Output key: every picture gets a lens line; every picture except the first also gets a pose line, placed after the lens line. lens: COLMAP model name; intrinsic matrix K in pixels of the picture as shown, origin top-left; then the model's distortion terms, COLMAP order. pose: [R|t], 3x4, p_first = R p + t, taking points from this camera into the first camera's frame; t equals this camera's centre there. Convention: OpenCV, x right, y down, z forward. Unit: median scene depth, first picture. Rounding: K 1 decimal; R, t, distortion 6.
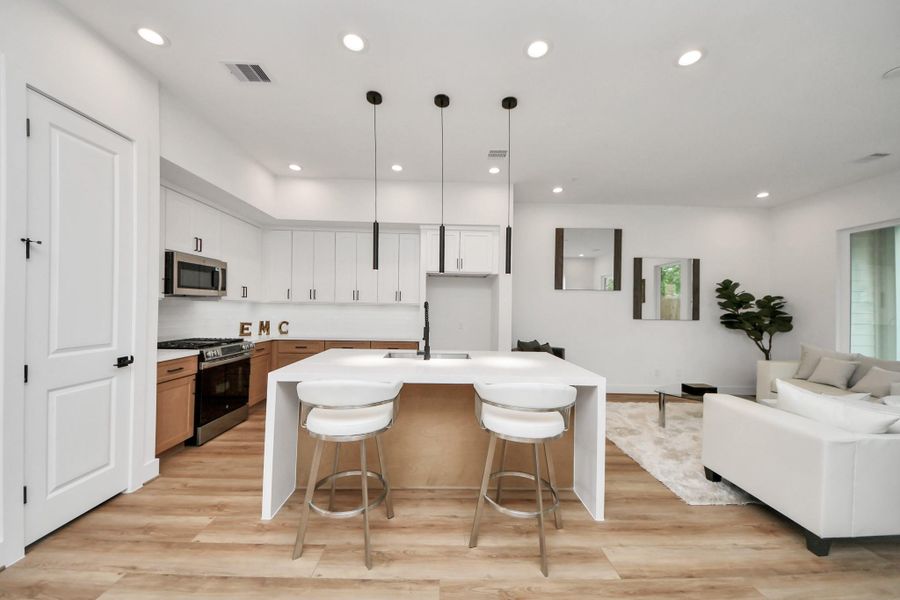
lens RADIAL K [[325.8, 0, 444.3], [0, 325.8, 300.8], [0, 0, 1]] dist [0.007742, -0.008227]
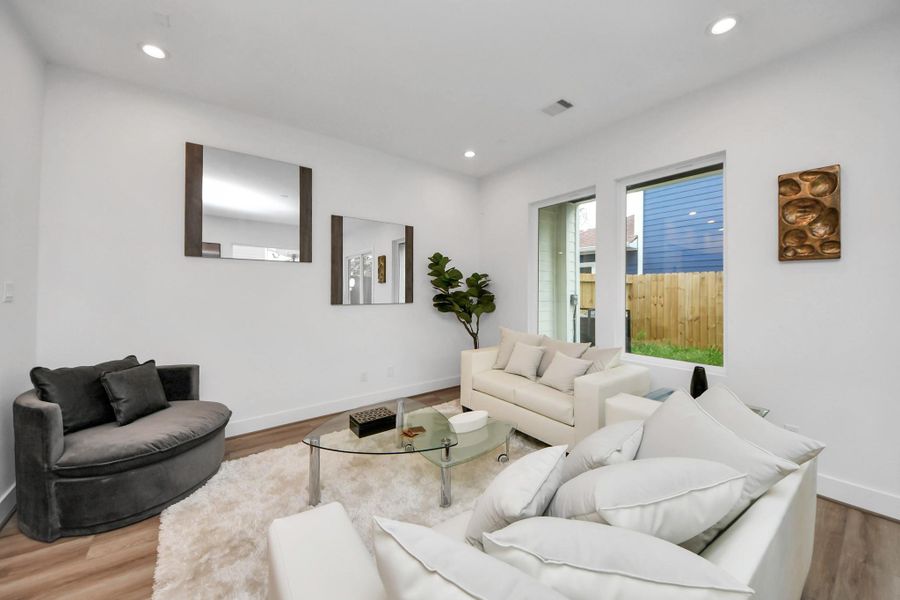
lens RADIAL K [[325.8, 0, 436.8], [0, 325.8, 292.0], [0, 0, 1]] dist [0.007742, -0.008227]
pose [[0.822115, -0.018572, 0.569019, 0.406122], [0.002591, 0.999579, 0.028881, 0.010389], [-0.569316, -0.022269, 0.821817, 0.331430]]
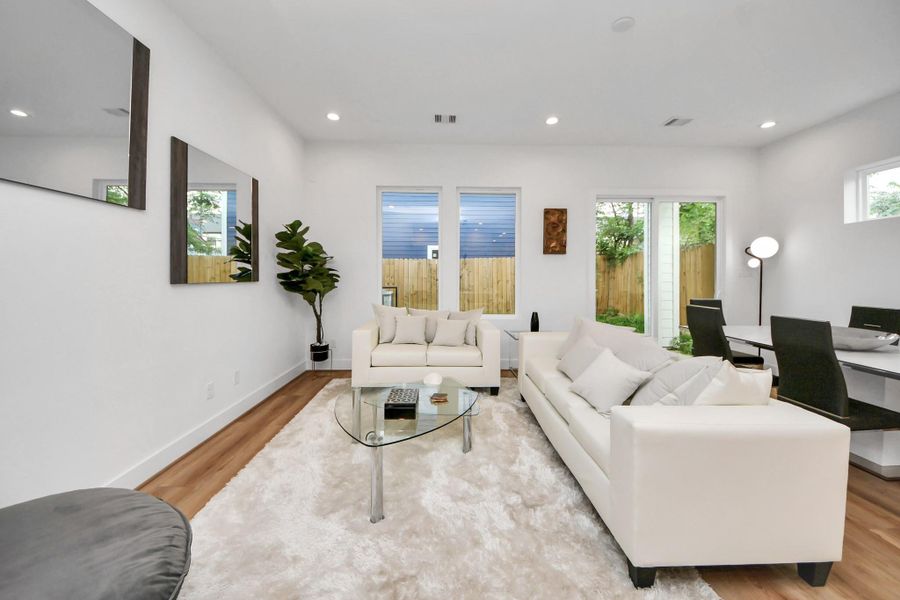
lens RADIAL K [[336.0, 0, 450.5], [0, 336.0, 281.0], [0, 0, 1]] dist [-0.020335, -0.000463]
pose [[-0.012847, -0.032061, 0.999403, 0.163501], [-0.022690, 0.999238, 0.031764, 0.032496], [-0.999660, -0.022269, -0.013565, 0.705212]]
